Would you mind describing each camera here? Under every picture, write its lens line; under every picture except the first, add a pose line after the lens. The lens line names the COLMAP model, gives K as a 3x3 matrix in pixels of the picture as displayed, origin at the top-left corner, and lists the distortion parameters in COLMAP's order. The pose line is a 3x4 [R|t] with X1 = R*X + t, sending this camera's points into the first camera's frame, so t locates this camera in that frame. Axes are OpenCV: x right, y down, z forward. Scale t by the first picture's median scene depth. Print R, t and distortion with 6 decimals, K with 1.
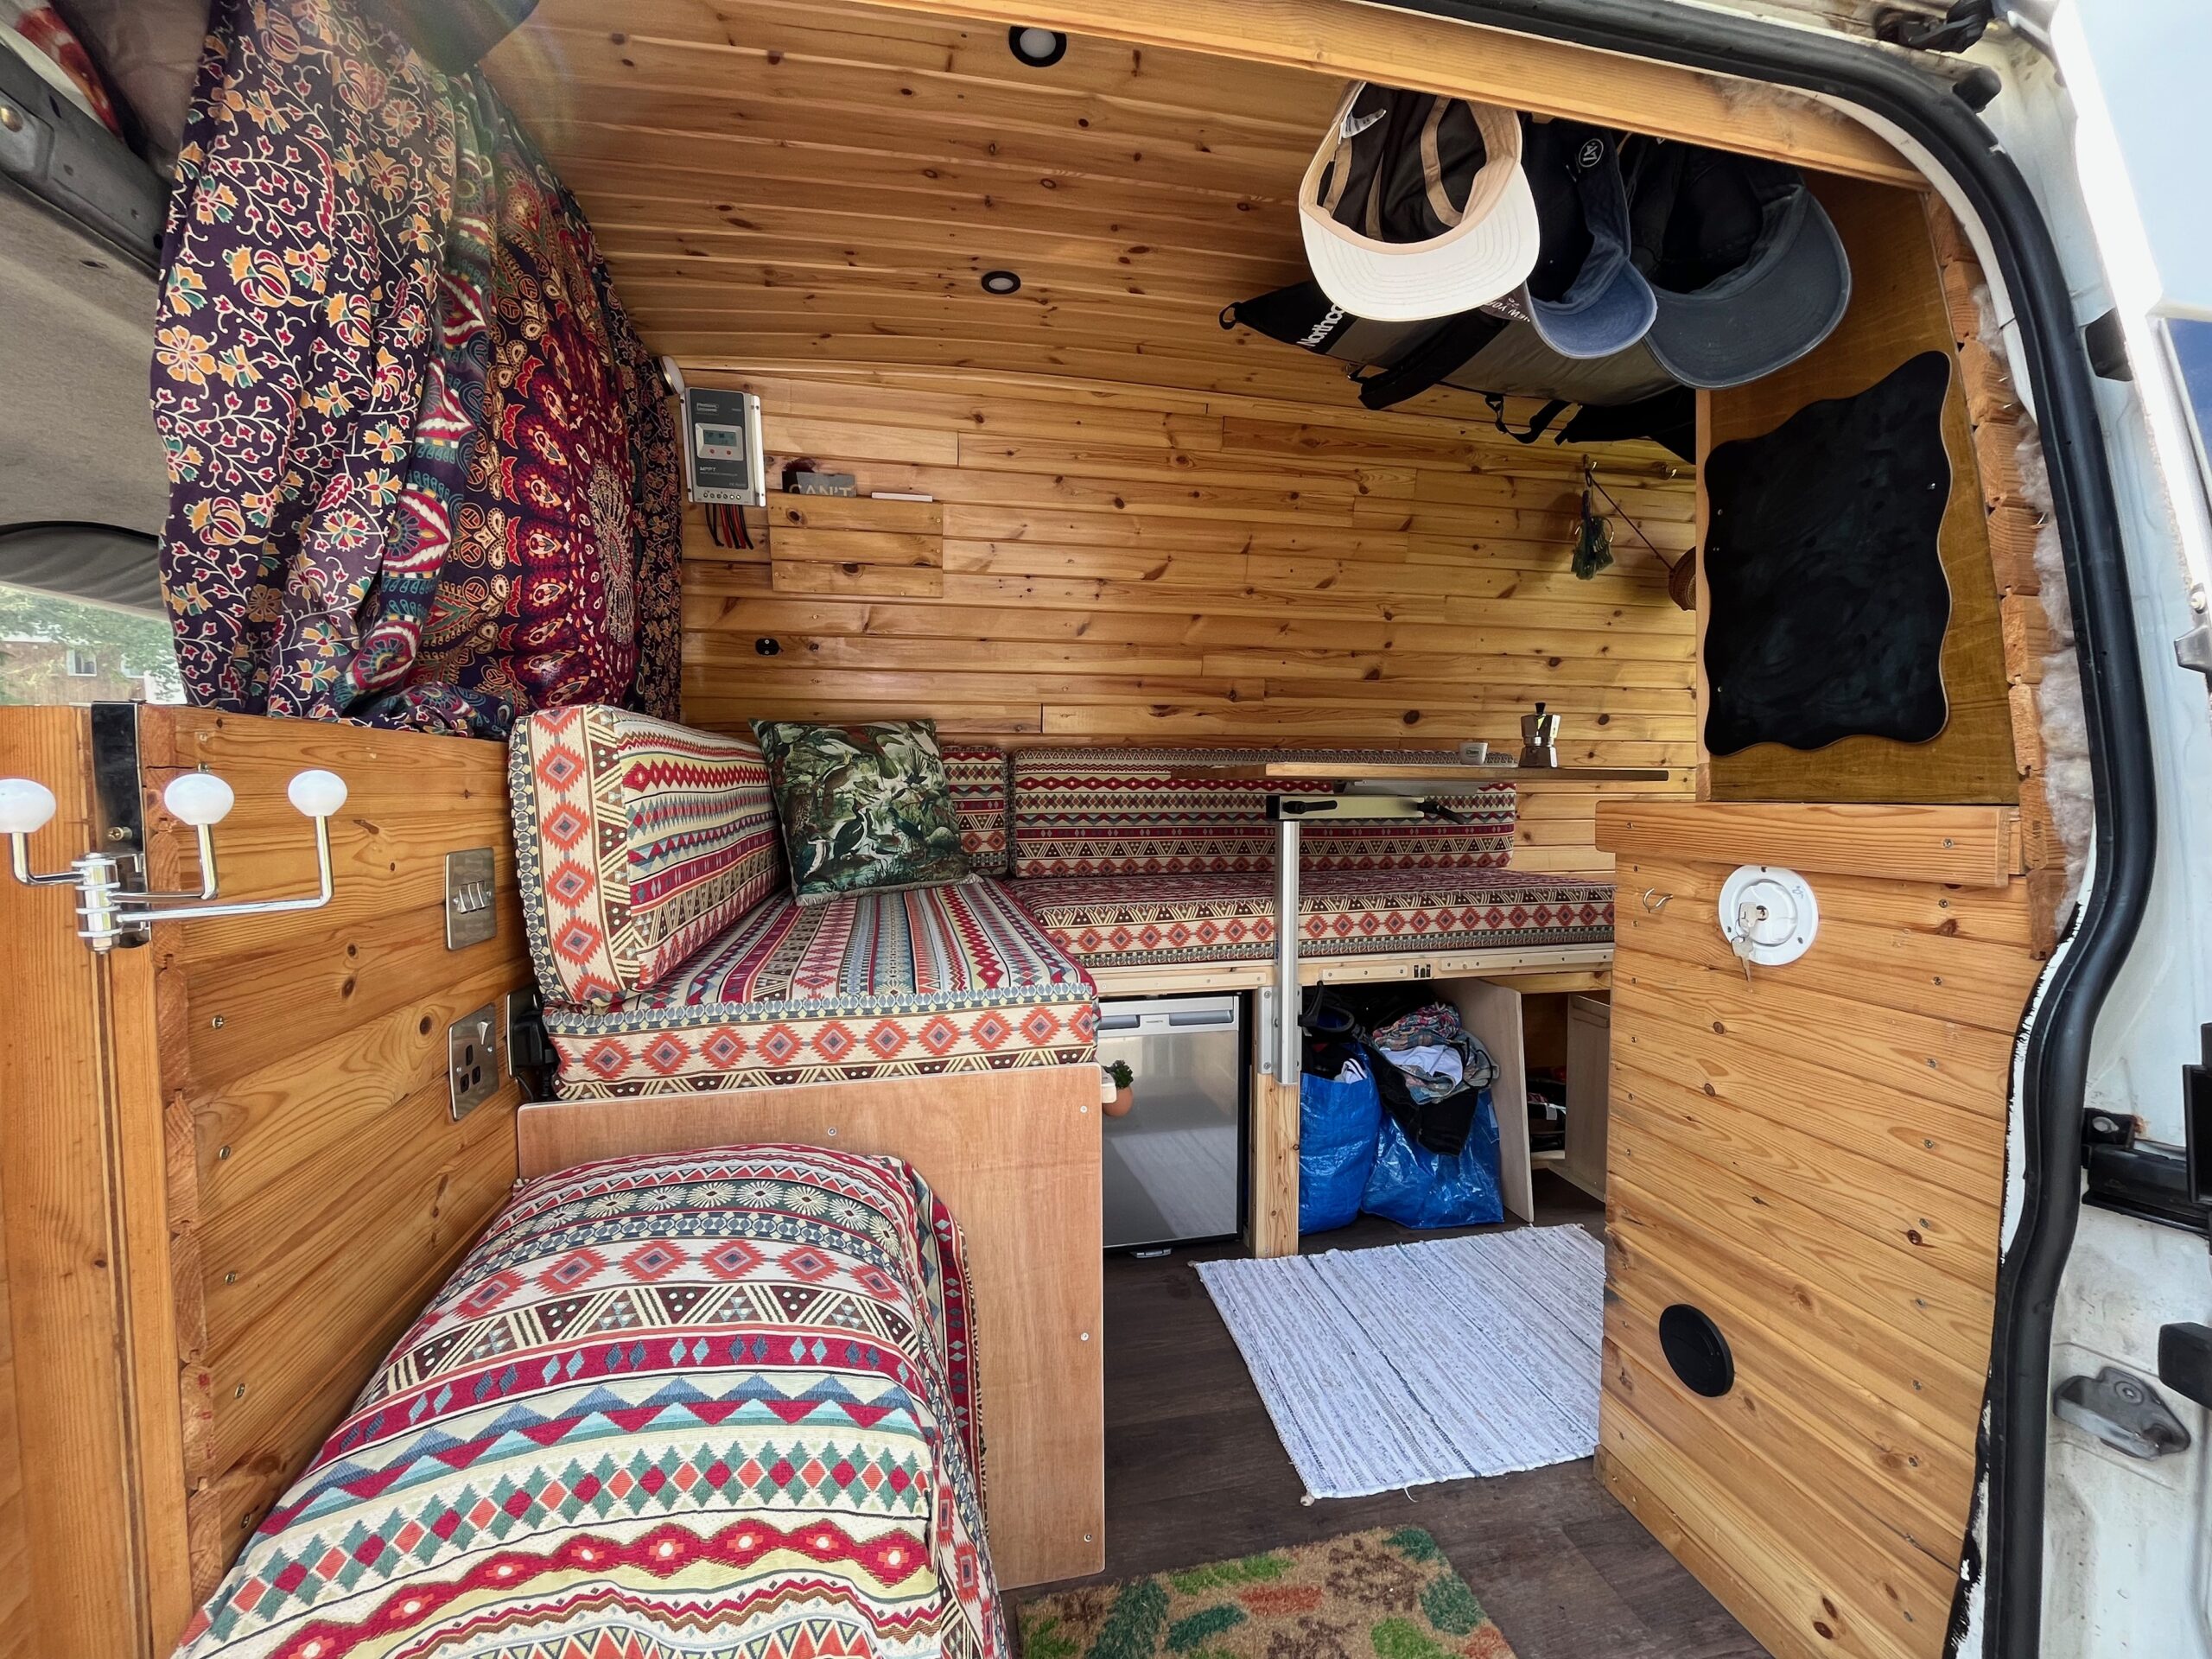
lens RADIAL K [[896.3, 0, 1102.5], [0, 896.3, 824.4], [0, 0, 1]] dist [-0.003670, 0.000514]
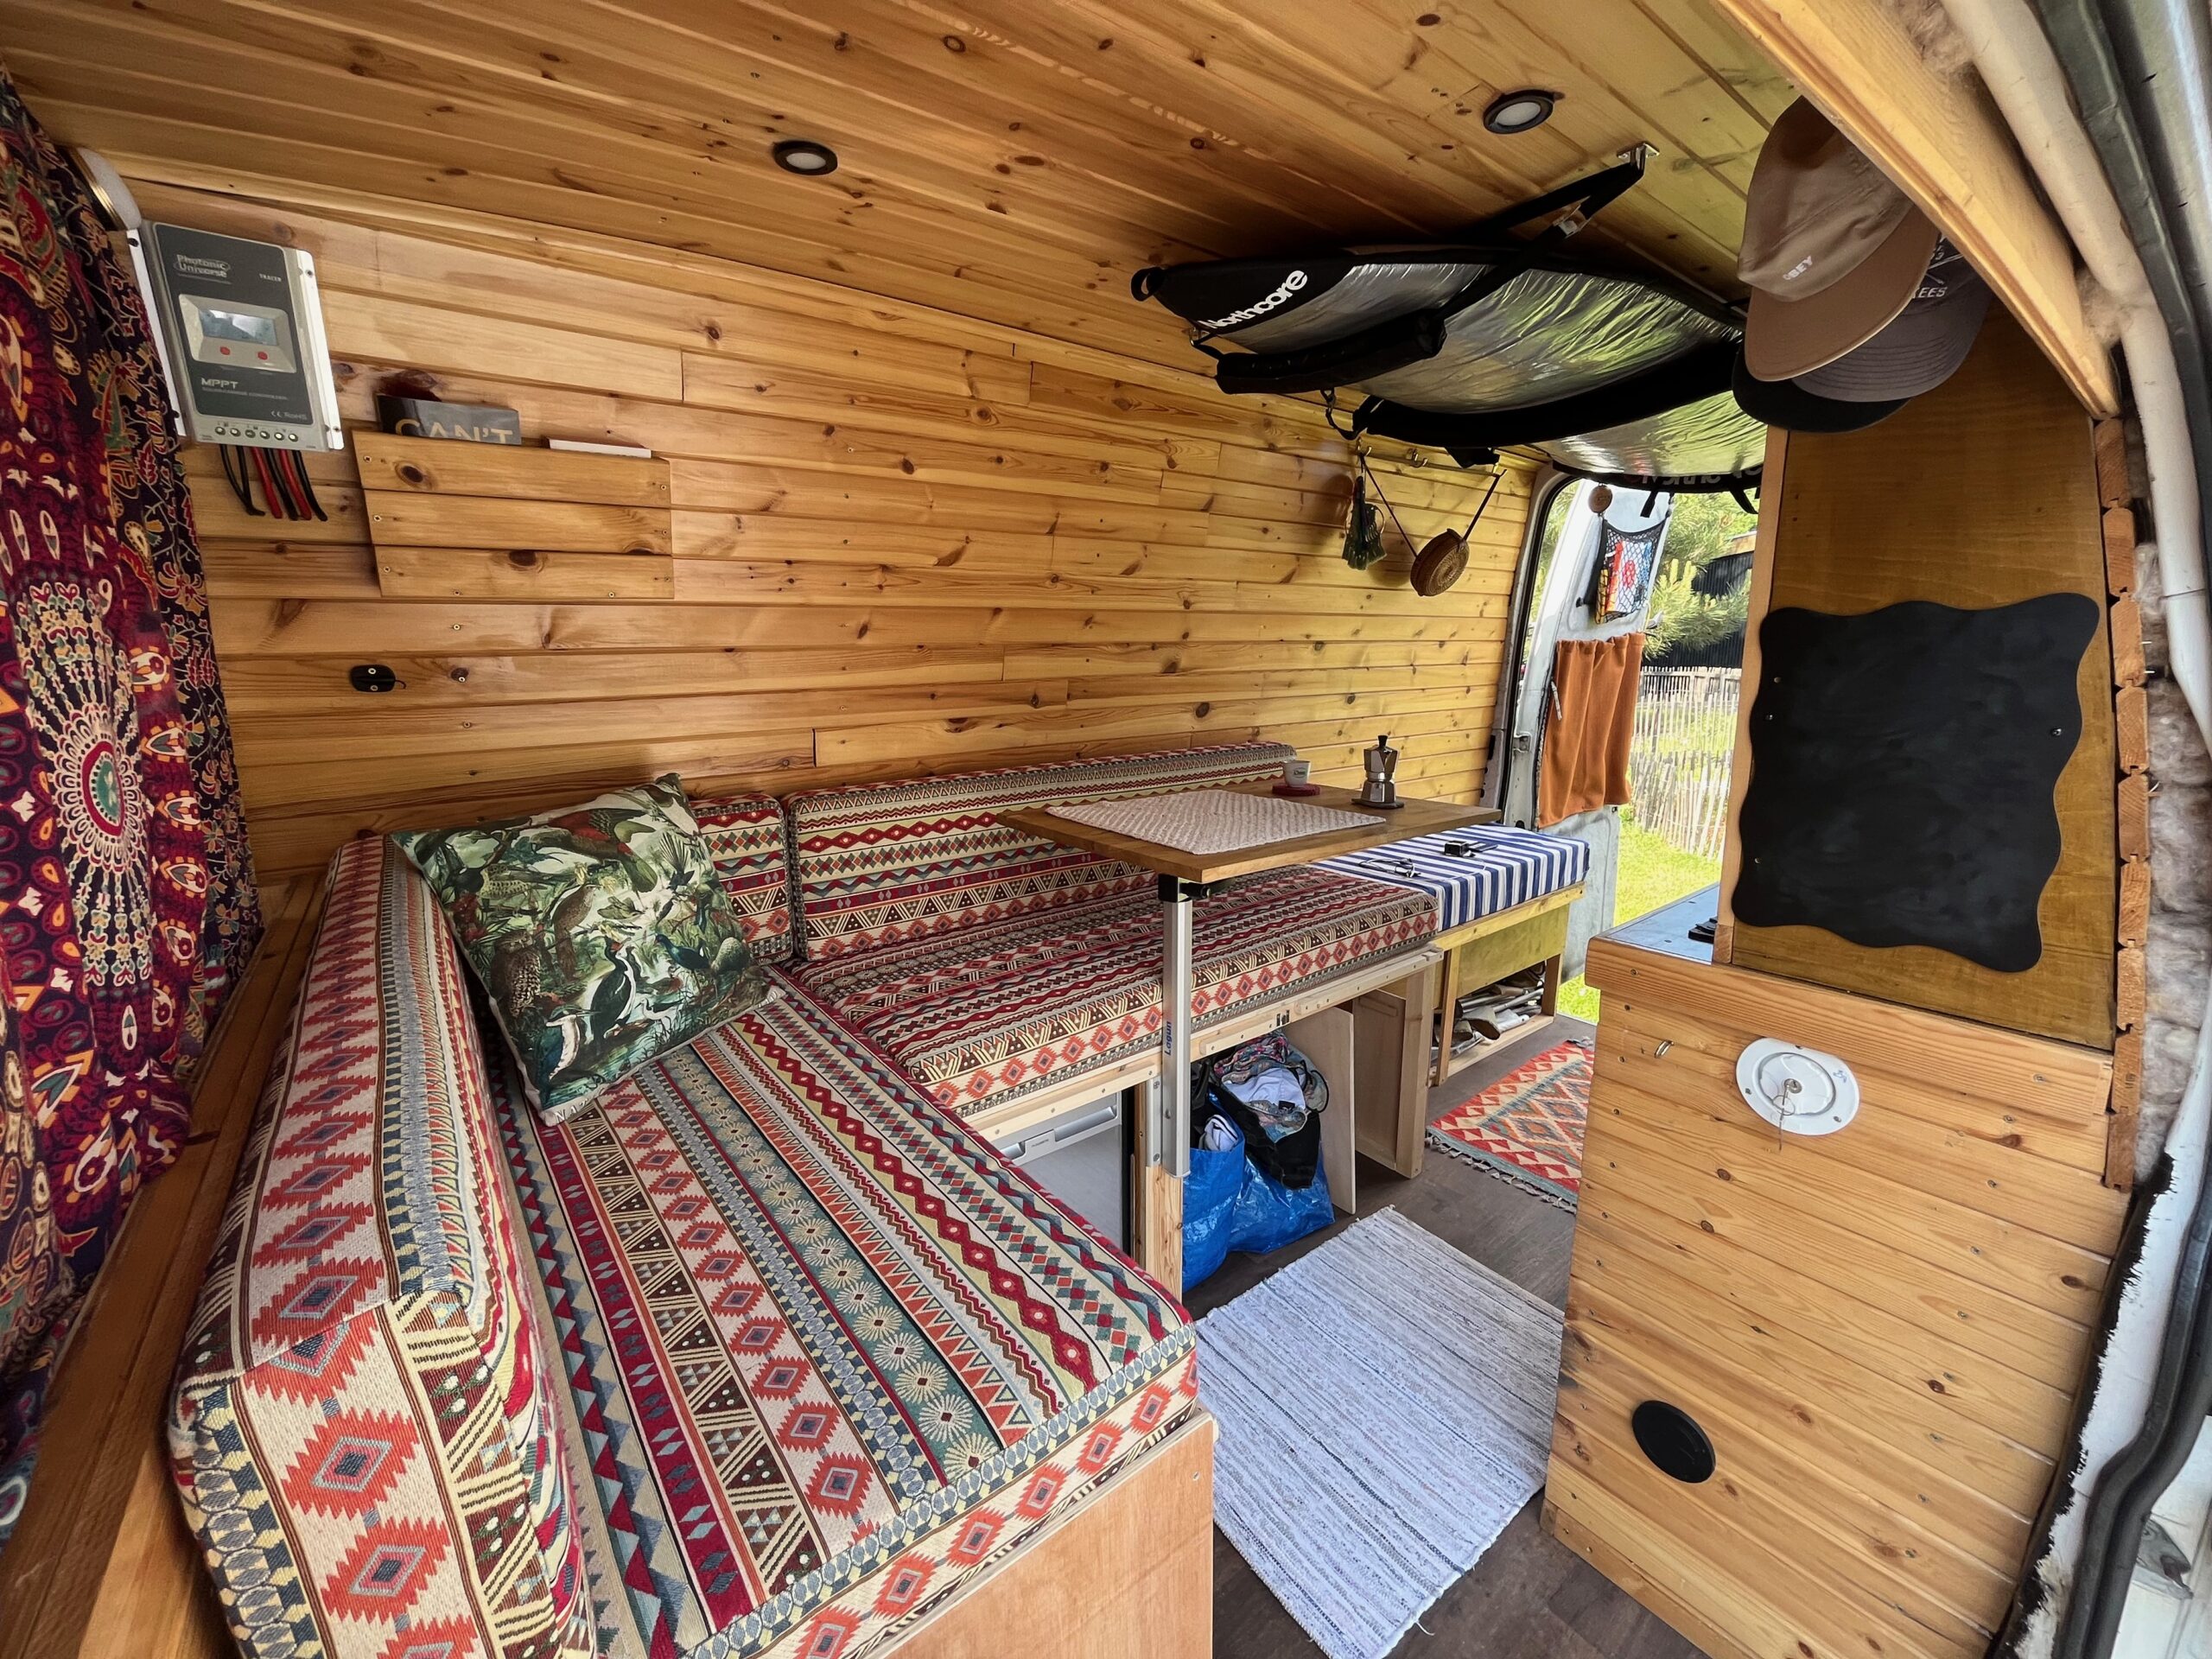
lens RADIAL K [[896.3, 0, 1102.9], [0, 896.3, 825.6], [0, 0, 1]] dist [-0.003670, 0.000514]
pose [[0.903664, -0.093364, 0.417942, -0.214066], [0.027000, 0.986425, 0.161978, -0.212518], [-0.427391, -0.135089, 0.893917, 0.249640]]
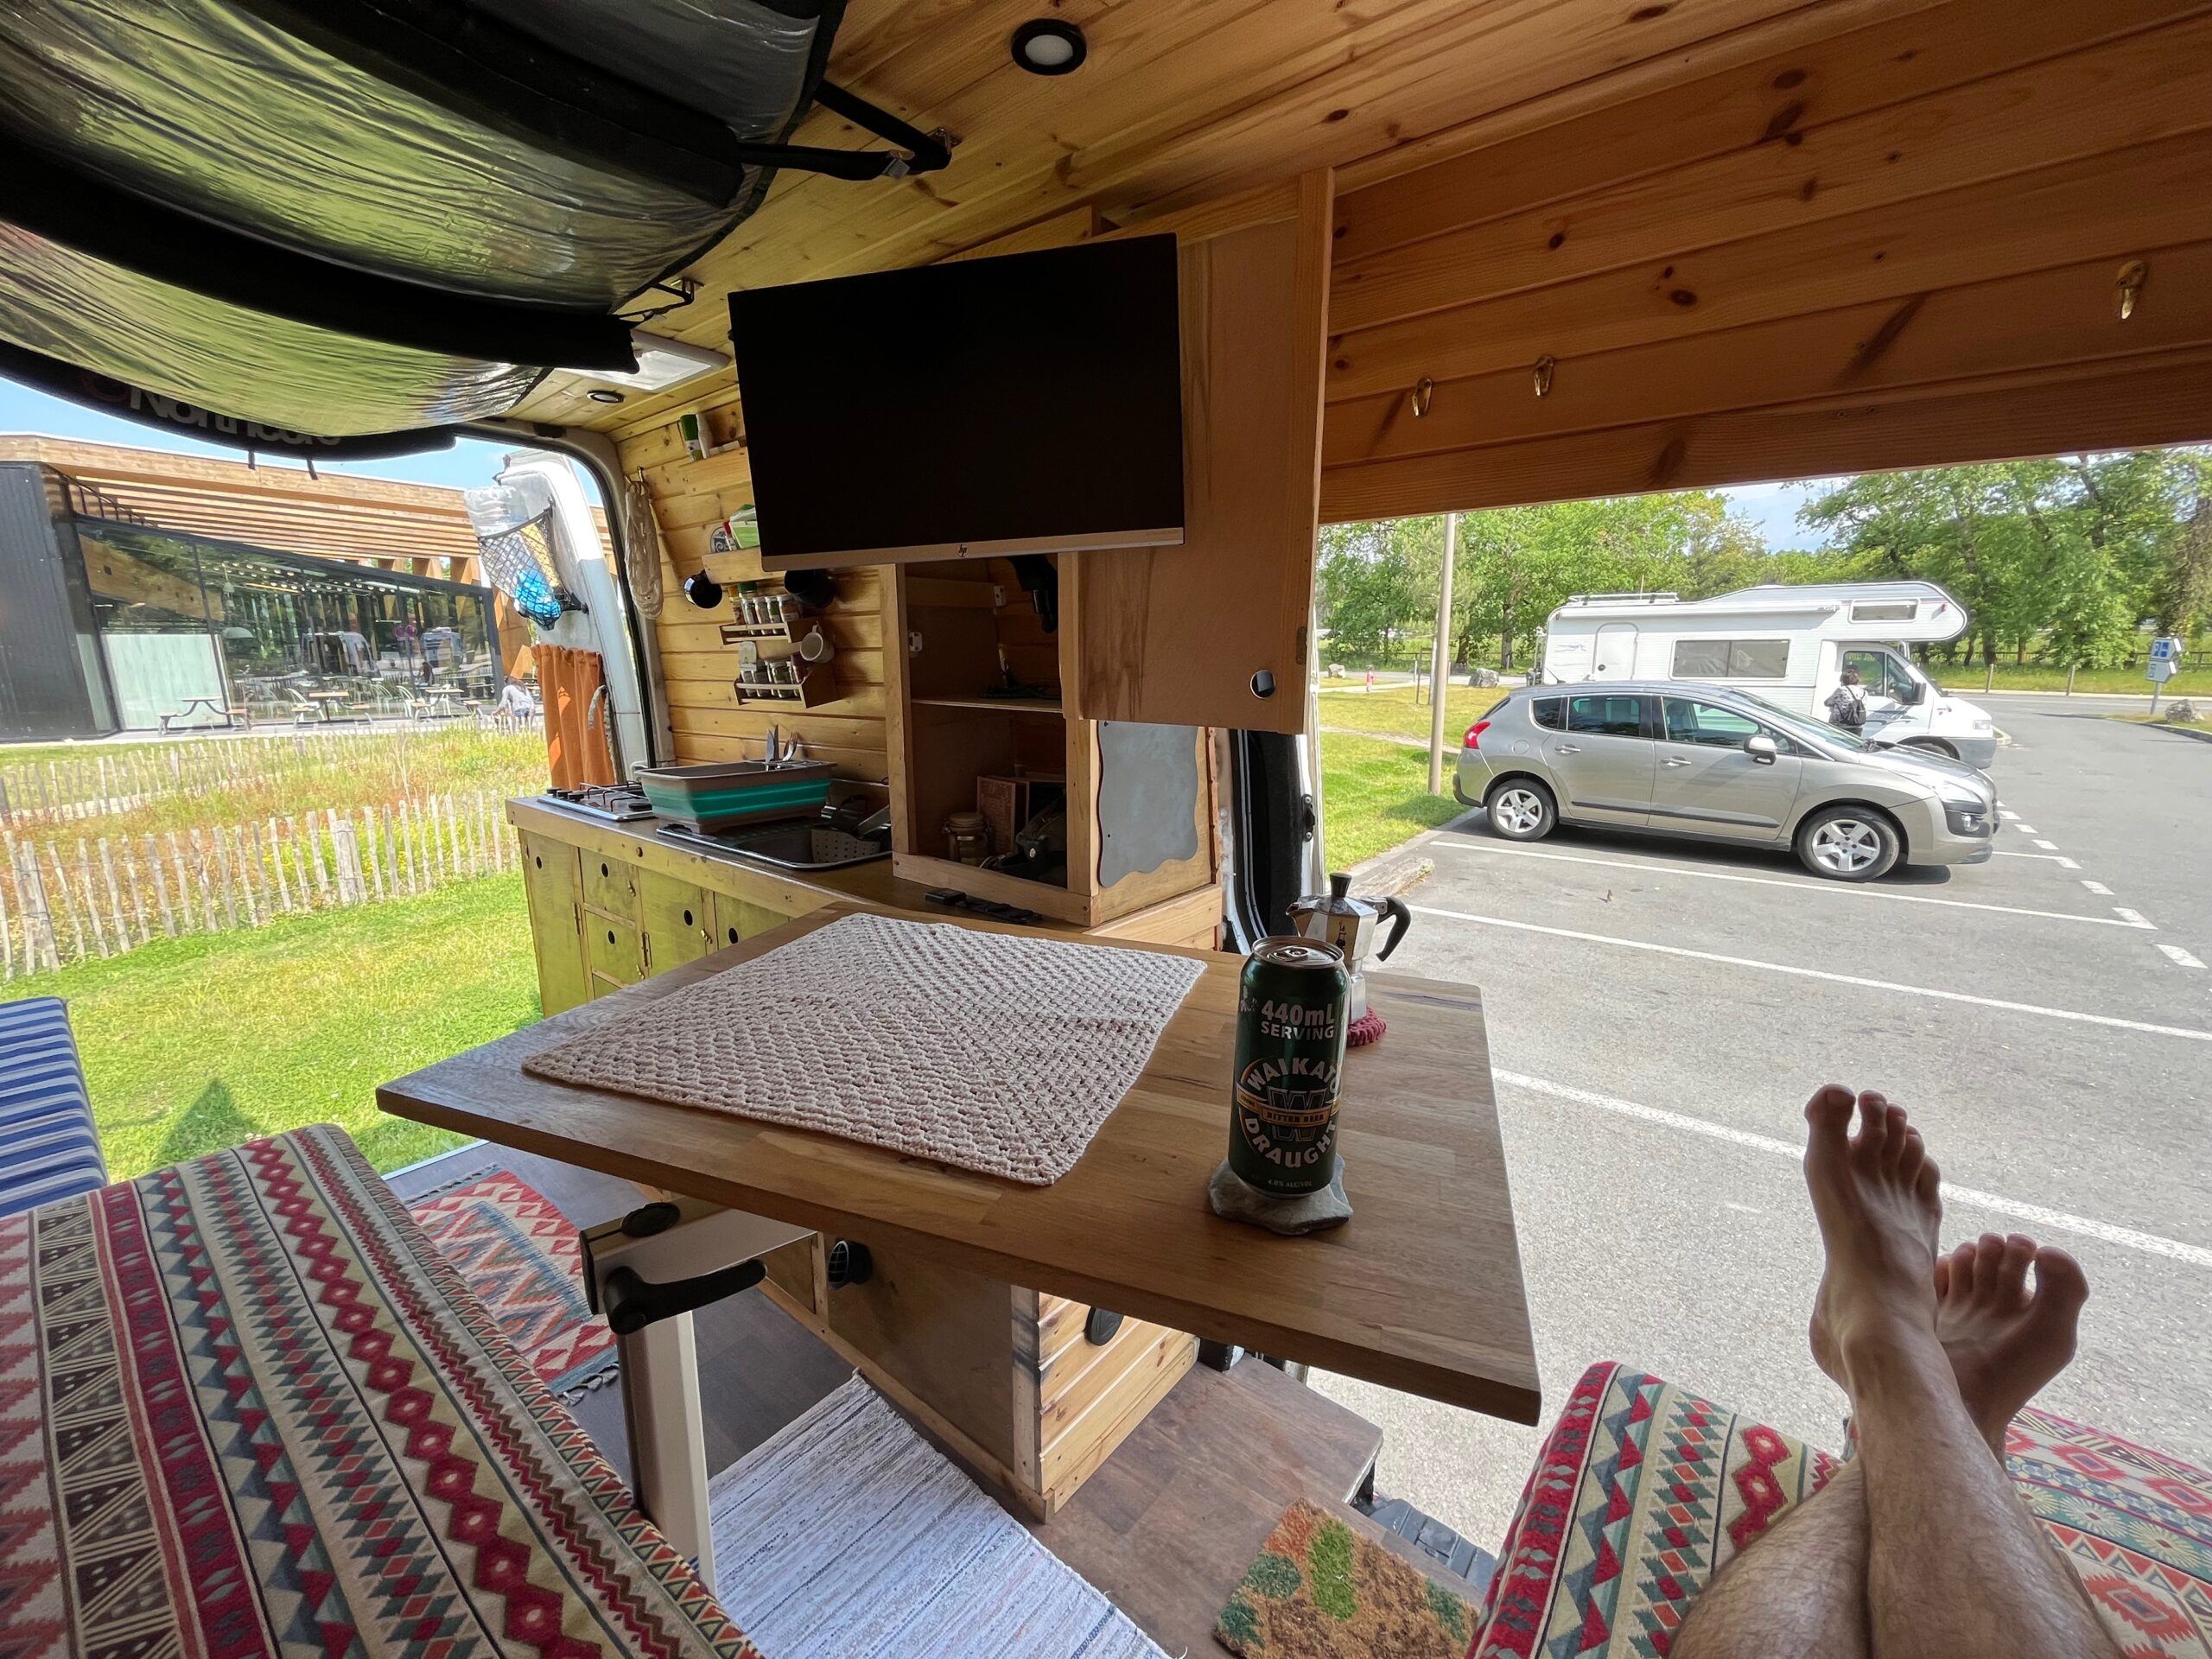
lens RADIAL K [[896.3, 0, 1099.7], [0, 896.3, 829.2], [0, 0, 1]] dist [-0.003670, 0.000514]
pose [[-0.623102, -0.154632, 0.766702, -0.147864], [0.027422, 0.975340, 0.218997, -0.250368], [-0.781659, 0.157482, -0.603497, 1.017236]]
